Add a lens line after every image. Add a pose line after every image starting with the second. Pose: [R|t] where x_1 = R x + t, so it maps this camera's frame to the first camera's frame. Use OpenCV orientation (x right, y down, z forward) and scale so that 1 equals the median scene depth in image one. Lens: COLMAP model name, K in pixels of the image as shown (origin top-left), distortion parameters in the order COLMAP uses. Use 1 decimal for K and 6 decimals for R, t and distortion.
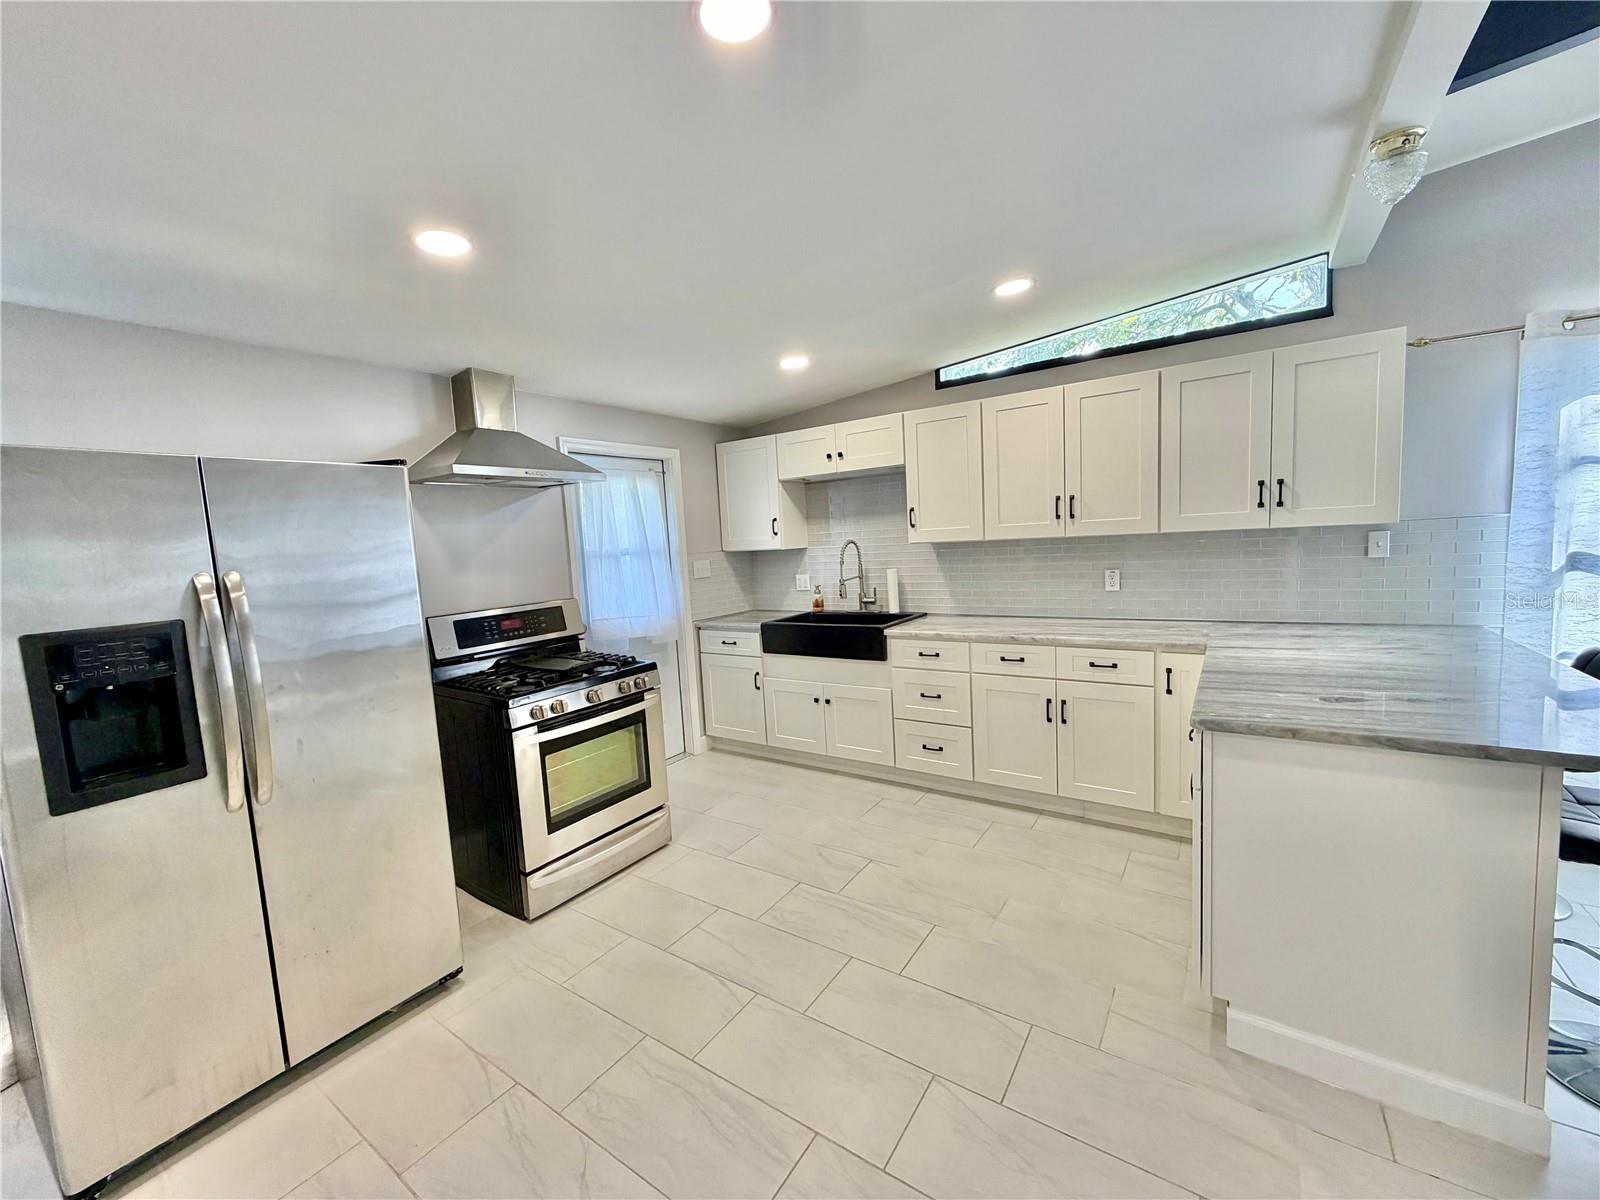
lens RADIAL K [[642.0, 0, 792.5], [0, 642.0, 601.1], [0, 0, 1]] dist [-0.000640, 0.000076]
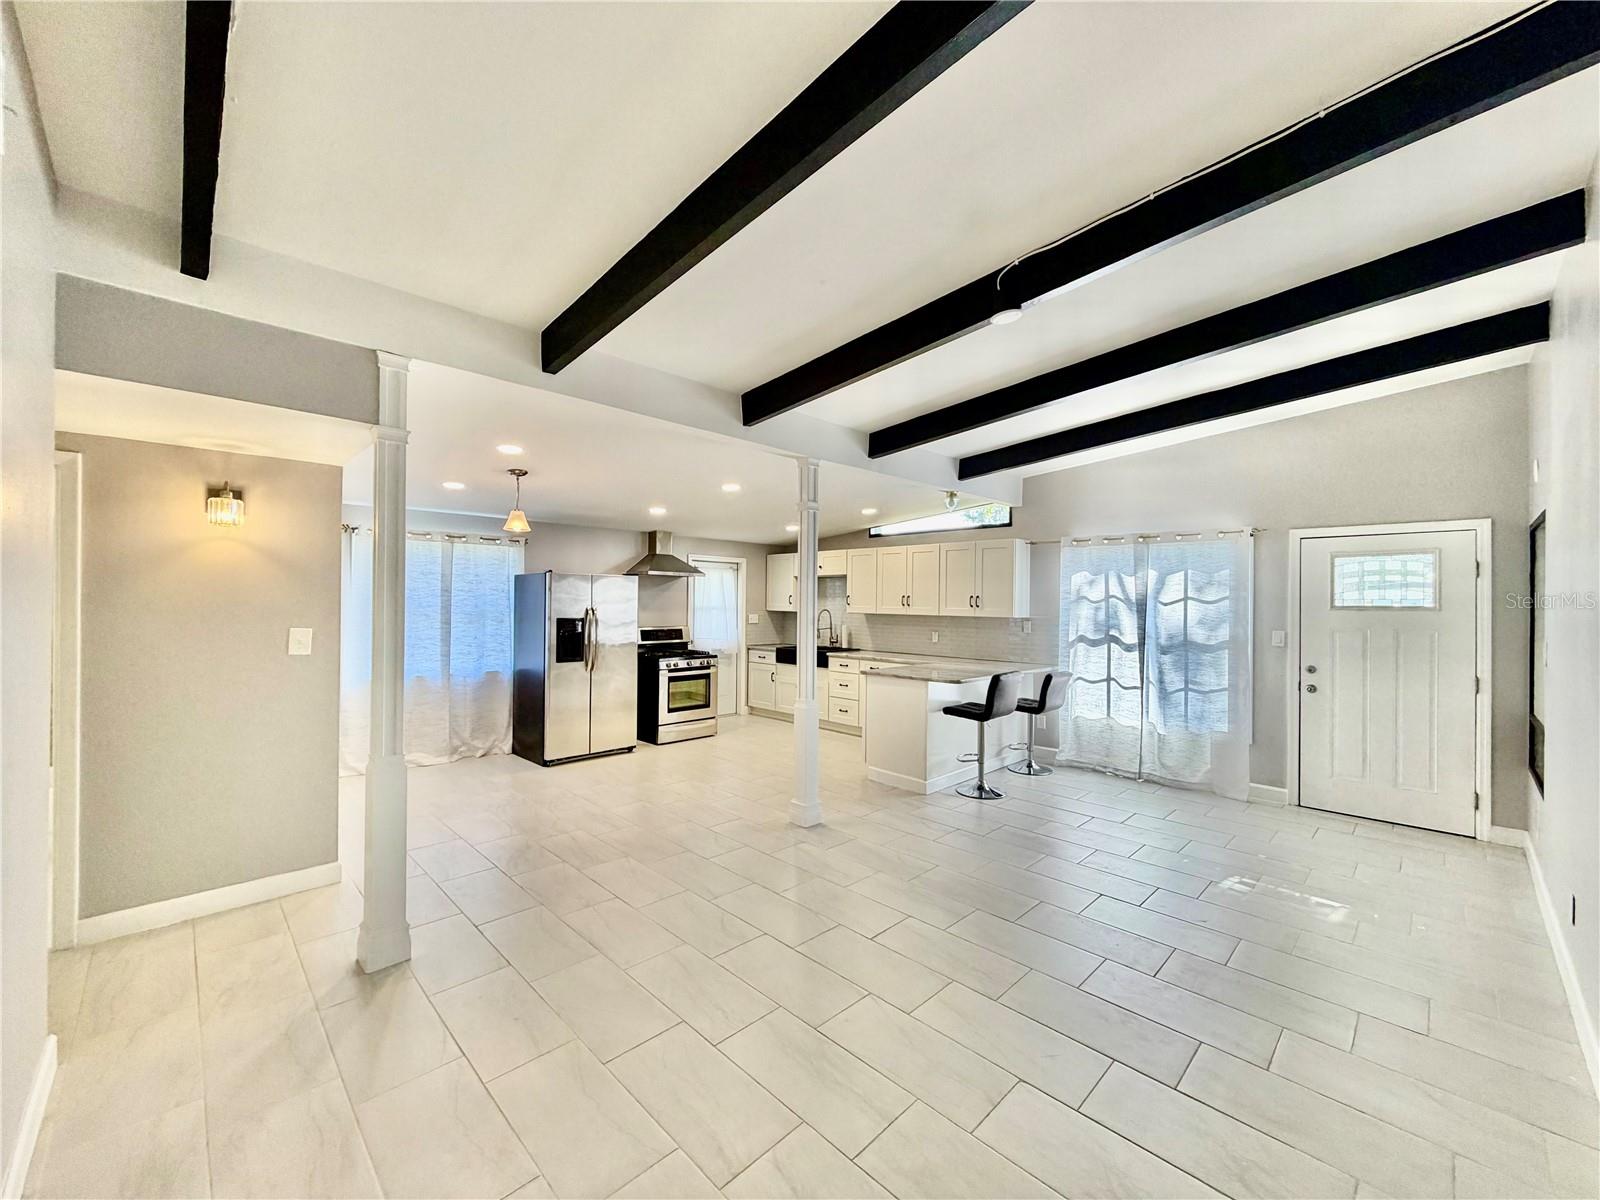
lens RADIAL K [[642.0, 0, 792.5], [0, 642.0, 601.1], [0, 0, 1]] dist [-0.000640, 0.000076]
pose [[0.979380, 0.065968, -0.190953, 0.461831], [-0.083929, 0.992618, -0.087549, 0.076799], [0.183768, 0.101771, 0.977687, -1.189303]]
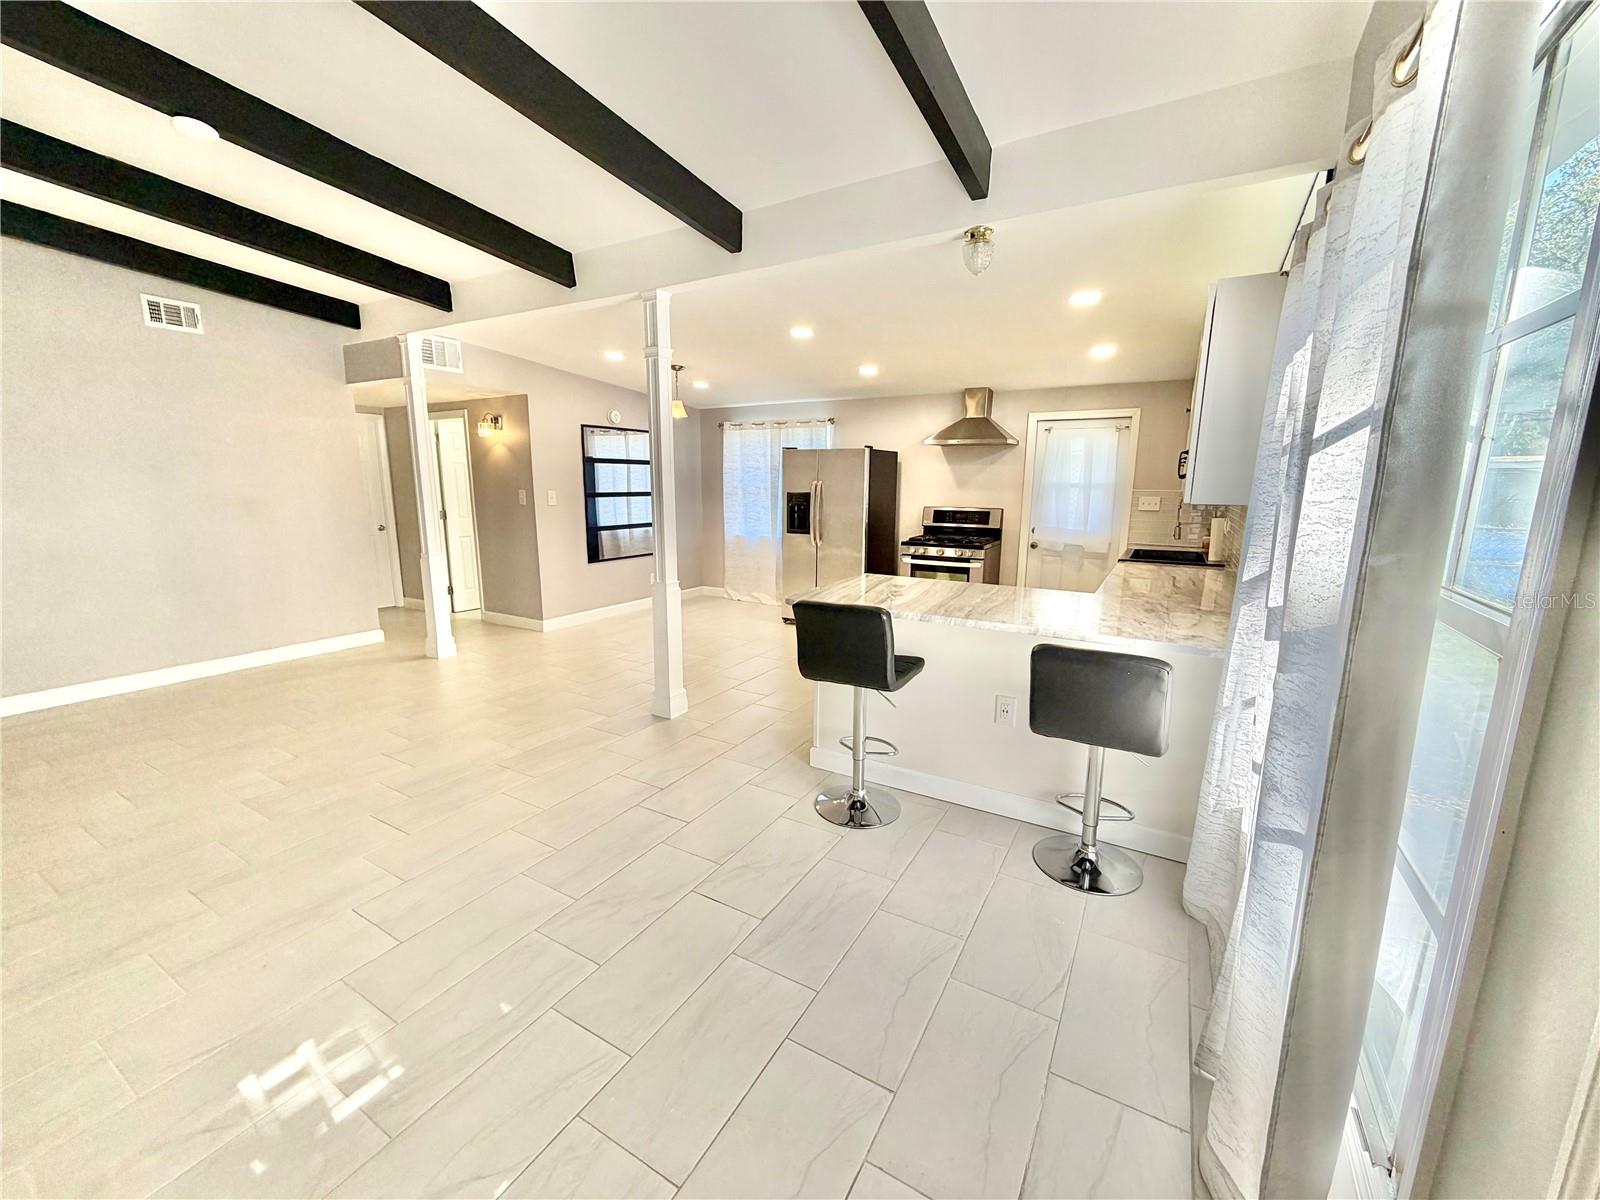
lens RADIAL K [[642.0, 0, 792.5], [0, 642.0, 601.1], [0, 0, 1]] dist [-0.000640, 0.000076]
pose [[0.070607, 0.238625, -0.968542, 1.437151], [-0.108659, 0.967027, 0.230331, -0.105383], [0.991568, 0.088978, 0.094207, 0.280434]]
